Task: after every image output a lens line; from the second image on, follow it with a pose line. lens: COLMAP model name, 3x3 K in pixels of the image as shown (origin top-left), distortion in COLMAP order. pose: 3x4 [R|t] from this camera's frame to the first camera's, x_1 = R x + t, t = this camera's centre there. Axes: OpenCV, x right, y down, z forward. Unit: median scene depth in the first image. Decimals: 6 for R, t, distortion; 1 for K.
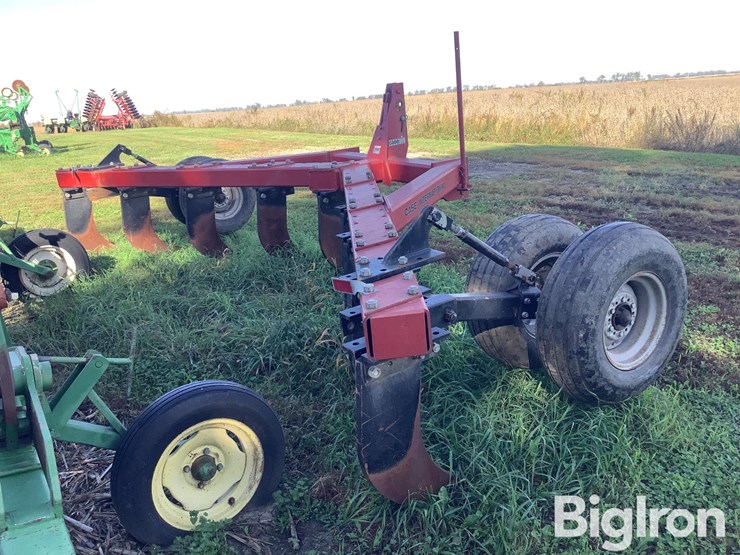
lens RADIAL K [[686.4, 0, 373.4], [0, 686.4, 273.0], [0, 0, 1]] dist [0.034261, 0.000000]
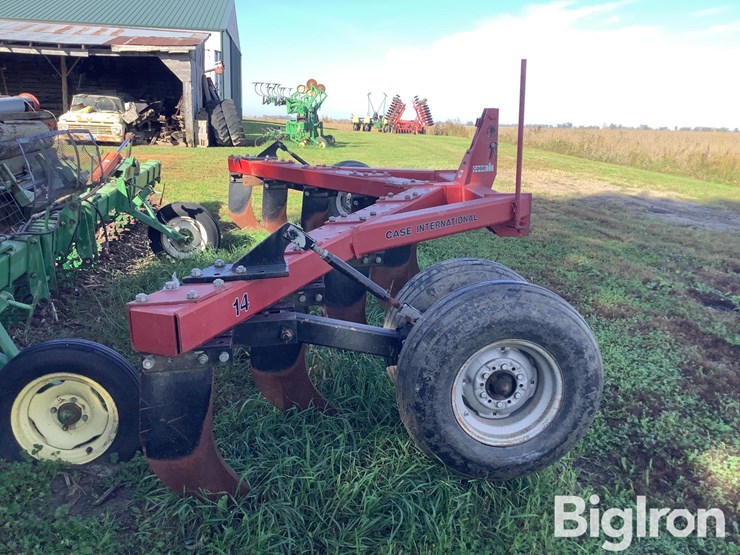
lens RADIAL K [[686.4, 0, 385.9], [0, 686.4, 274.8], [0, 0, 1]] dist [0.034261, 0.000000]
pose [[0.894925, 0.193998, -0.401839, 0.288451], [-0.201972, 0.979124, 0.022889, -0.034619], [0.397891, 0.060676, 0.915424, 0.062307]]
